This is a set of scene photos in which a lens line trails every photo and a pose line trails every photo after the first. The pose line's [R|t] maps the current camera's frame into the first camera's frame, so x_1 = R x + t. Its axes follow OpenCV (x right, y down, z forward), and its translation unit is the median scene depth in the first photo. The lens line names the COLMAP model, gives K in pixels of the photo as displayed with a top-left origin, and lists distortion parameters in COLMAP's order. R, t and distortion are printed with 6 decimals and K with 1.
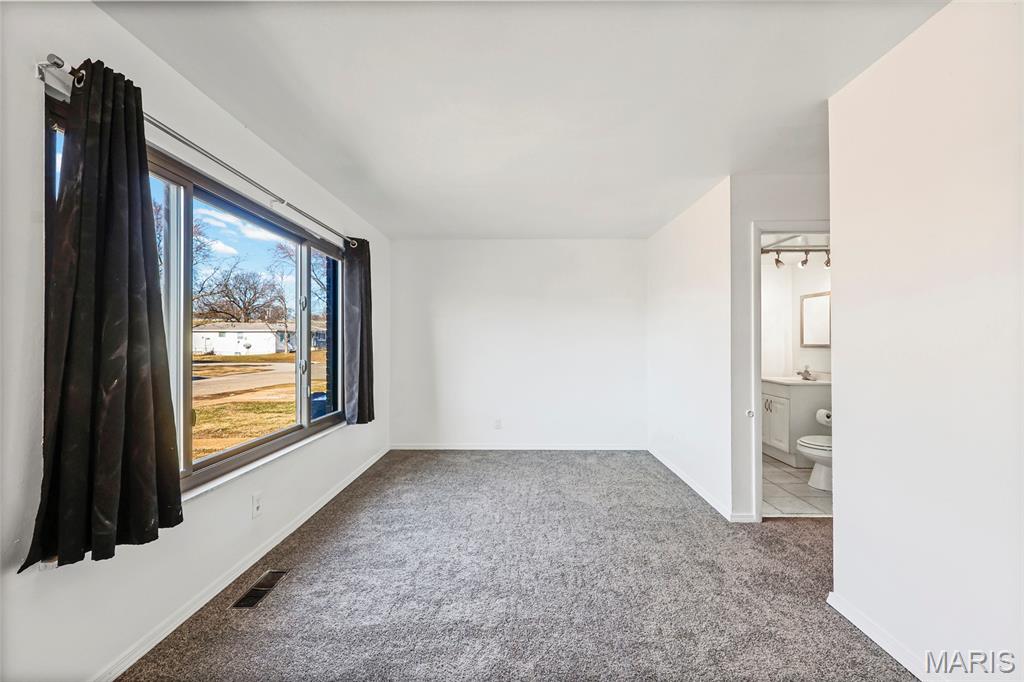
lens RADIAL K [[414.7, 0, 511.6], [0, 414.7, 338.3], [0, 0, 1]] dist [-0.000021, -0.000077]
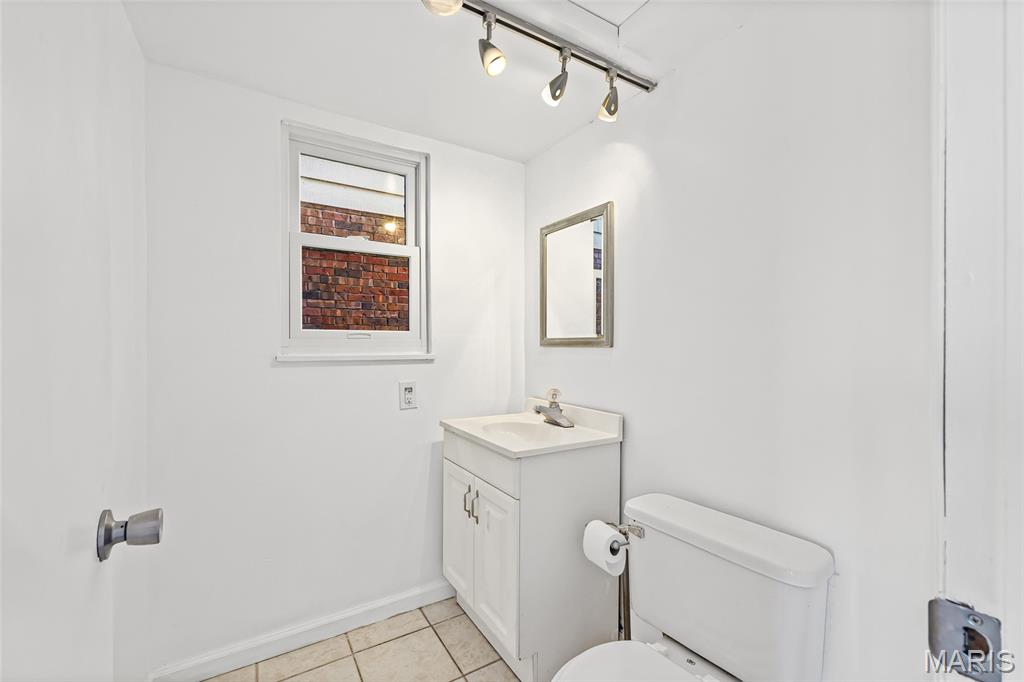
lens RADIAL K [[414.7, 0, 511.6], [0, 414.7, 338.3], [0, 0, 1]] dist [-0.000021, -0.000077]
pose [[0.842689, 0.003343, 0.538390, 0.457787], [-0.002961, 0.999994, -0.001574, 0.015591], [-0.538393, -0.000268, 0.842694, 0.681351]]
